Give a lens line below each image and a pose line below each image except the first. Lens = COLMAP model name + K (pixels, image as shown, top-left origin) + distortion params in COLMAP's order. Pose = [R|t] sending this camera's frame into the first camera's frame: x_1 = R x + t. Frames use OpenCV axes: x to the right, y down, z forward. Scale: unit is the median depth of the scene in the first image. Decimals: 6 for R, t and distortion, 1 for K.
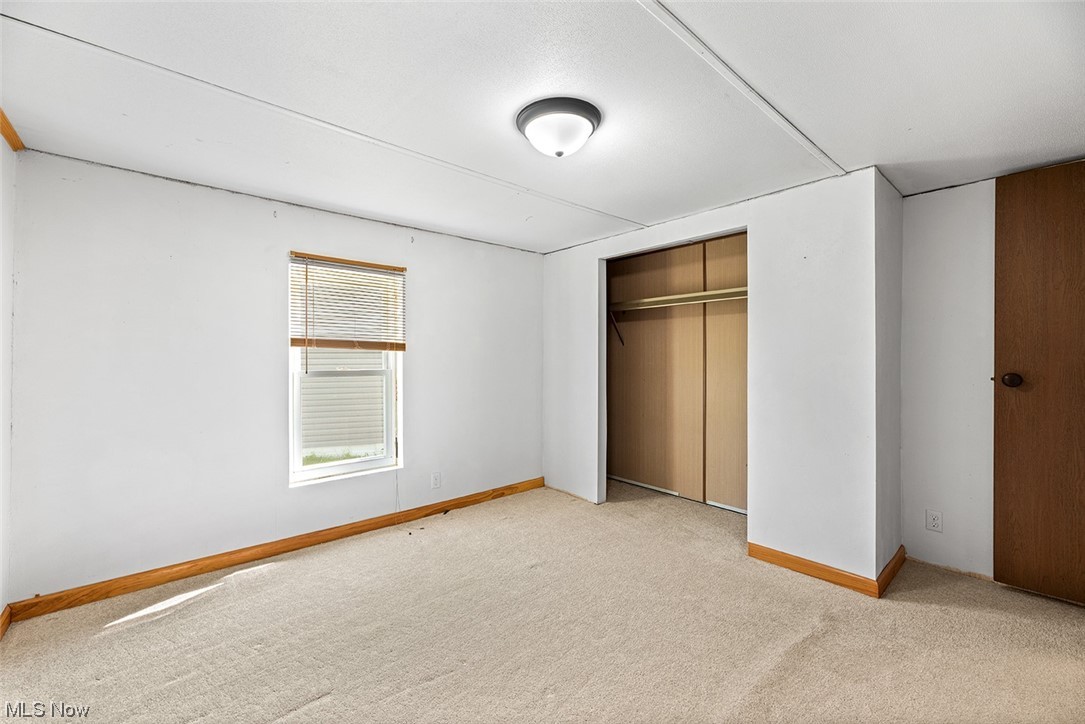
lens RADIAL K [[439.6, 0, 543.2], [0, 439.6, 356.4], [0, 0, 1]] dist [0.000884, -0.001299]
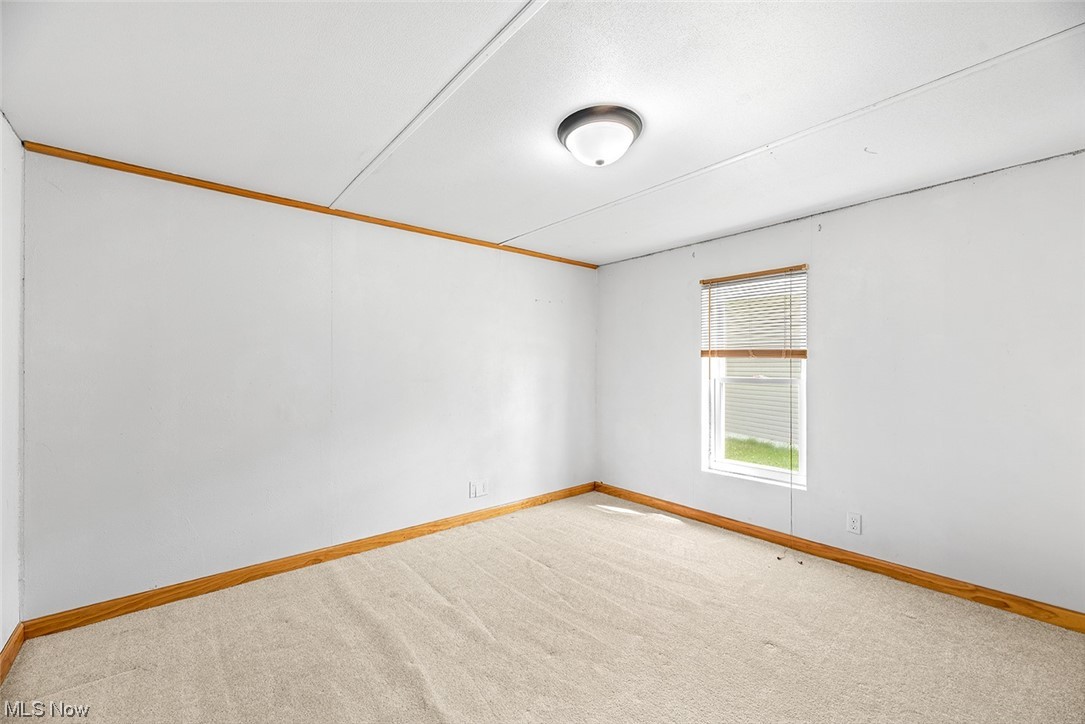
lens RADIAL K [[439.6, 0, 543.7], [0, 439.6, 367.1], [0, 0, 1]] dist [0.000884, -0.001299]
pose [[-0.013517, 0.000362, -0.999909, 0.619982], [0.001214, 0.999999, 0.000345, 0.004332], [0.999908, -0.001209, -0.013517, 0.524508]]
